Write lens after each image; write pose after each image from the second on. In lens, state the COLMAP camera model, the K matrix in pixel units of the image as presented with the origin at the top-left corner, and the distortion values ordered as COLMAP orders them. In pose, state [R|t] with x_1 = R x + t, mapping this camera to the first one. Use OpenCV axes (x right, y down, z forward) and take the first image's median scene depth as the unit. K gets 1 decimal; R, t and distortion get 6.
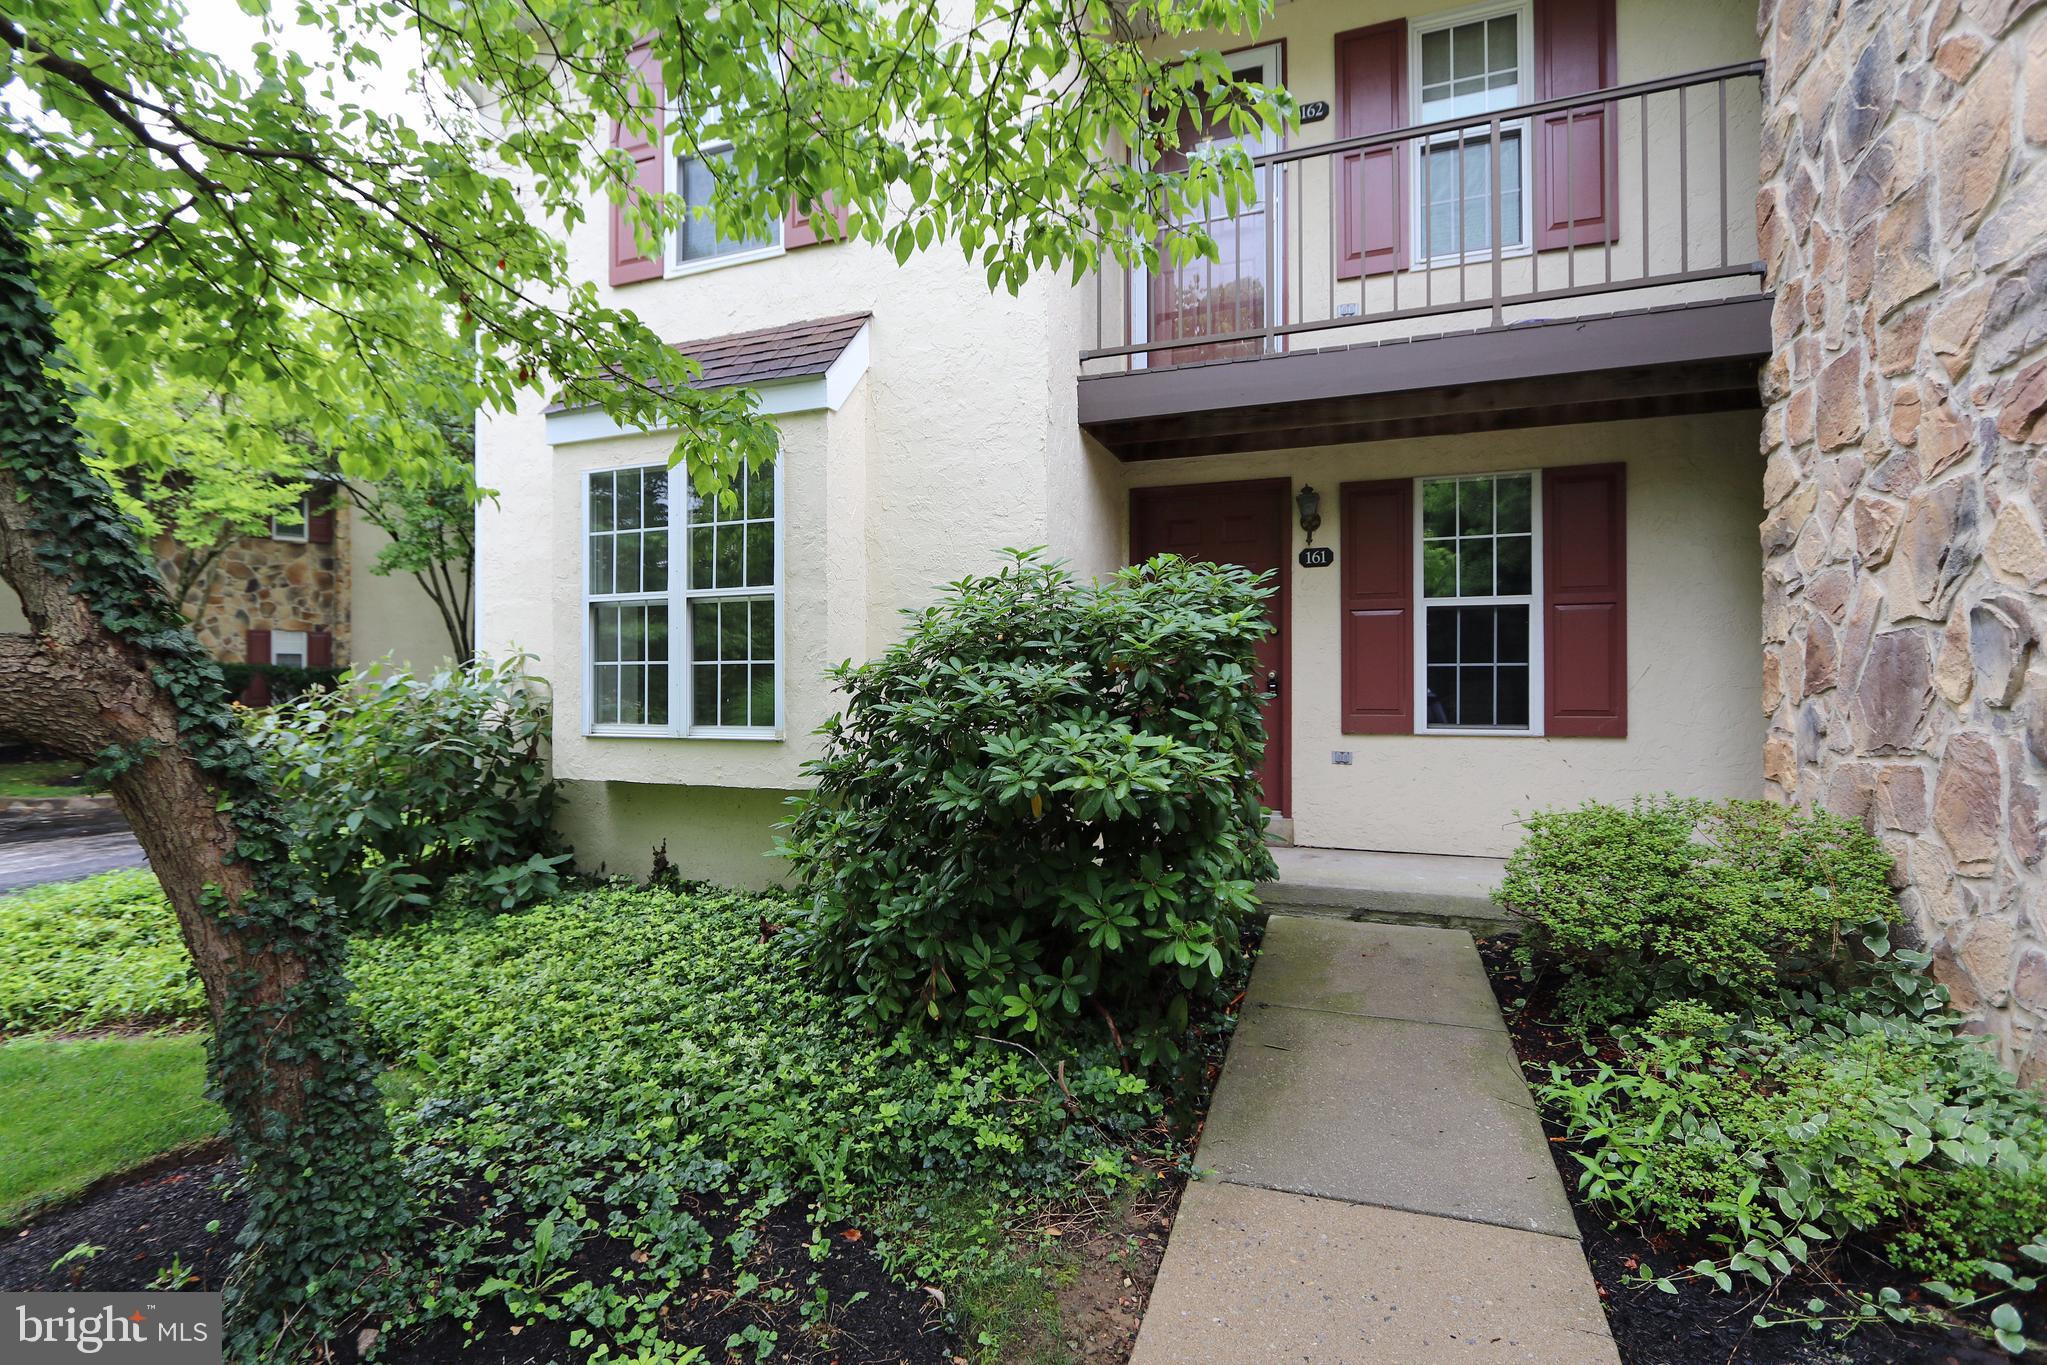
lens RADIAL K [[943.4, 0, 1008.2], [0, 943.4, 681.3], [0, 0, 1]] dist [-0.018009, 0.002678]
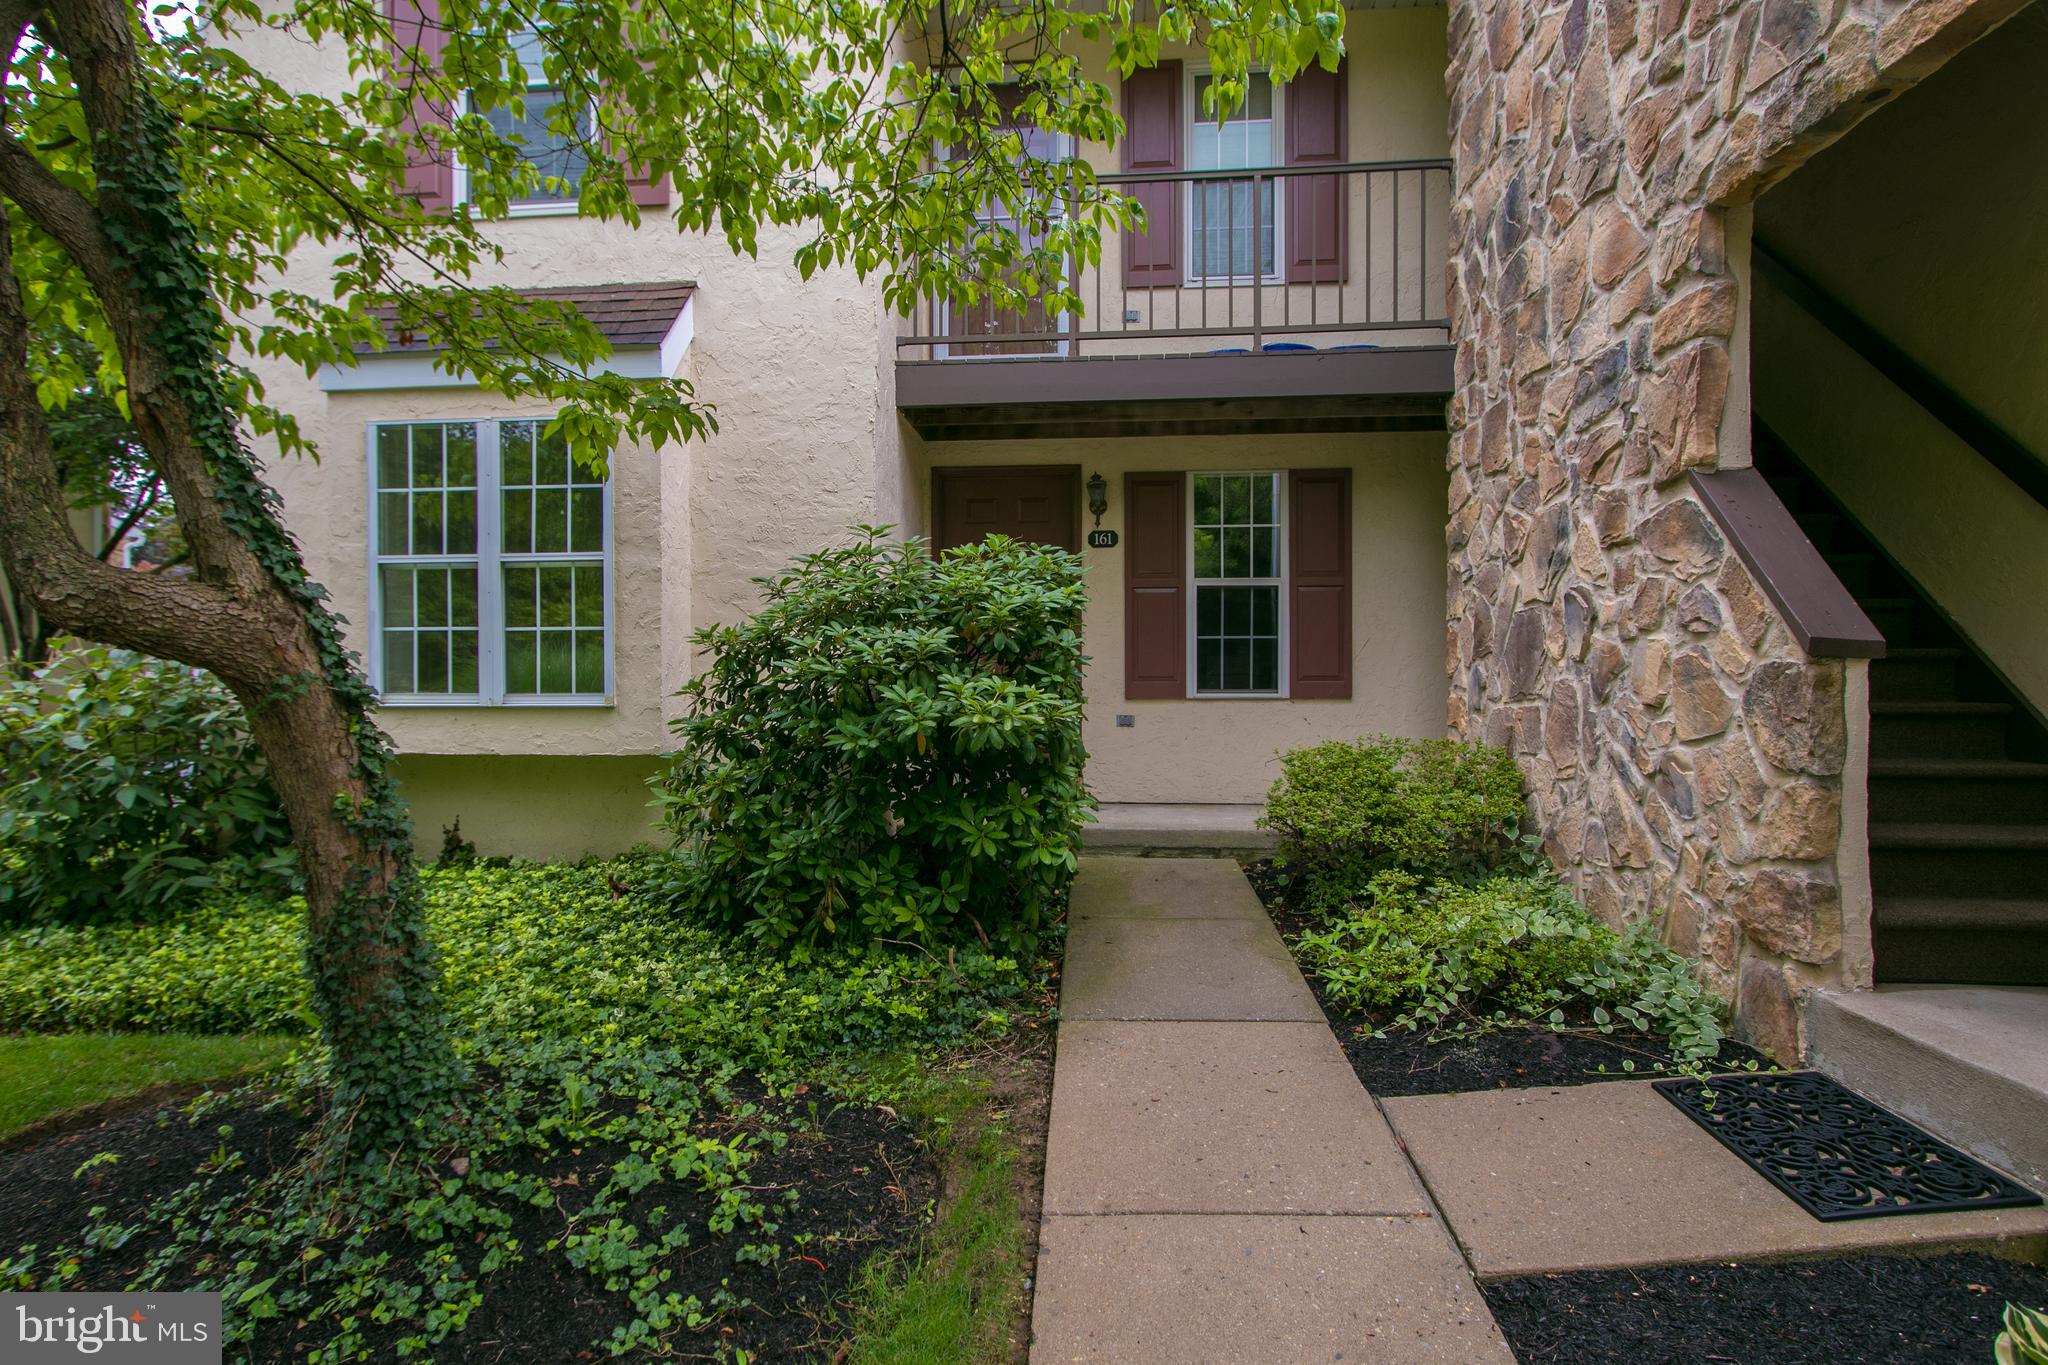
lens RADIAL K [[1077.9, 0, 1007.2], [0, 1077.9, 678.7], [0, 0, 1]] dist [-0.016669, 0.003944]
pose [[0.961704, -0.003260, 0.274070, -0.172082], [-0.000014, 0.999929, 0.011946, 0.022418], [-0.274089, -0.011492, 0.961636, -0.248233]]
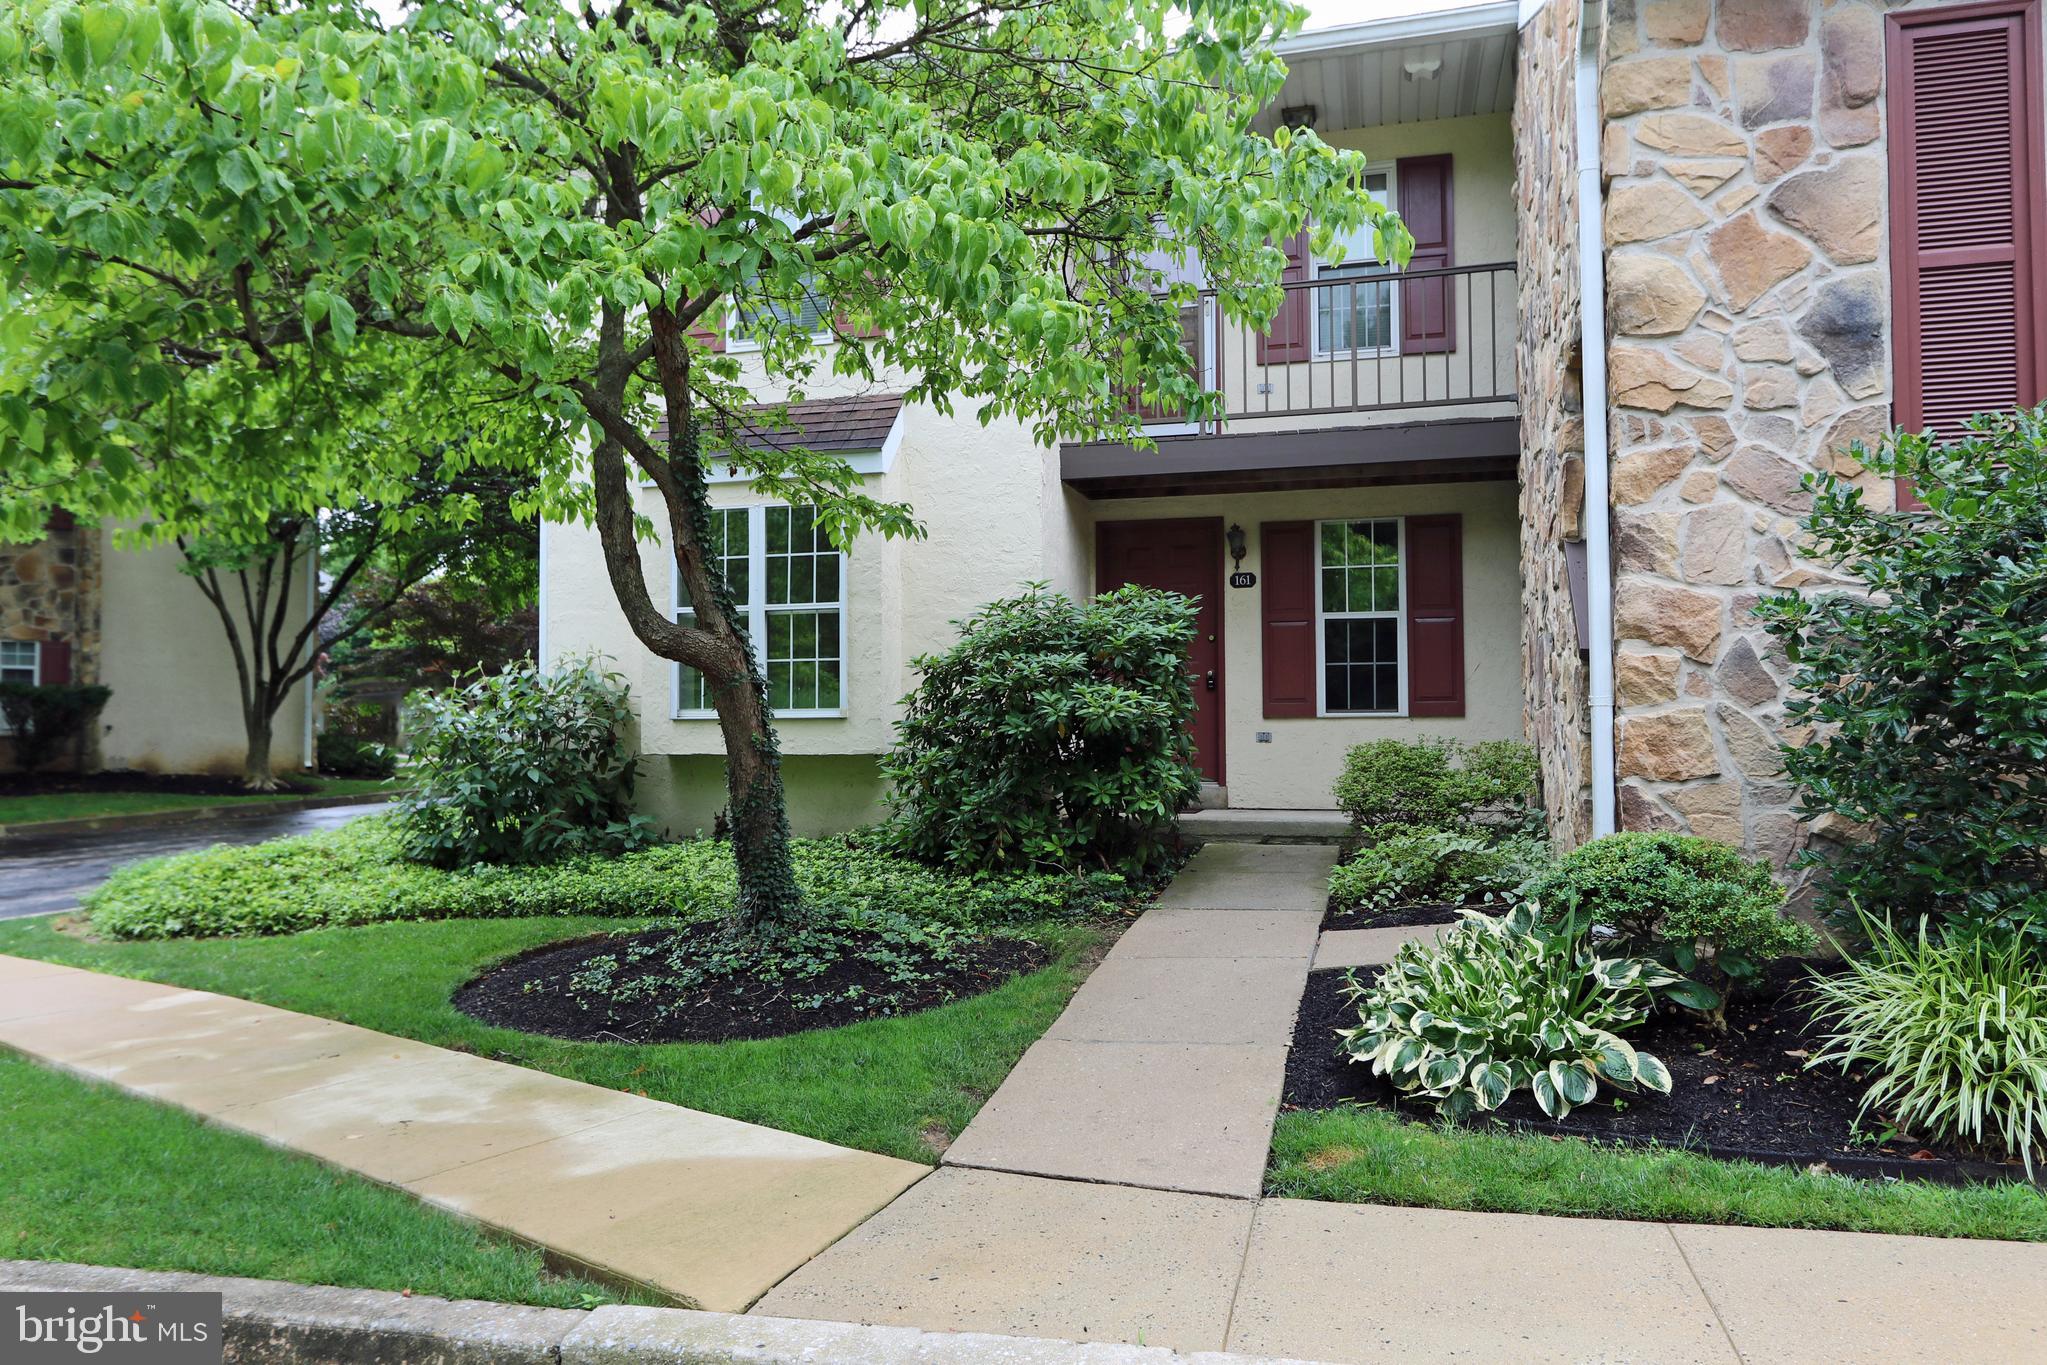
lens RADIAL K [[1431.7, 0, 1029.5], [0, 1431.7, 671.5], [0, 0, 1]] dist [-0.003155, 0.001231]
pose [[0.993897, 0.000010, 0.110311, -0.235353], [0.004051, 0.999322, -0.036583, 0.083567], [-0.110236, 0.036807, 0.993224, -1.205537]]
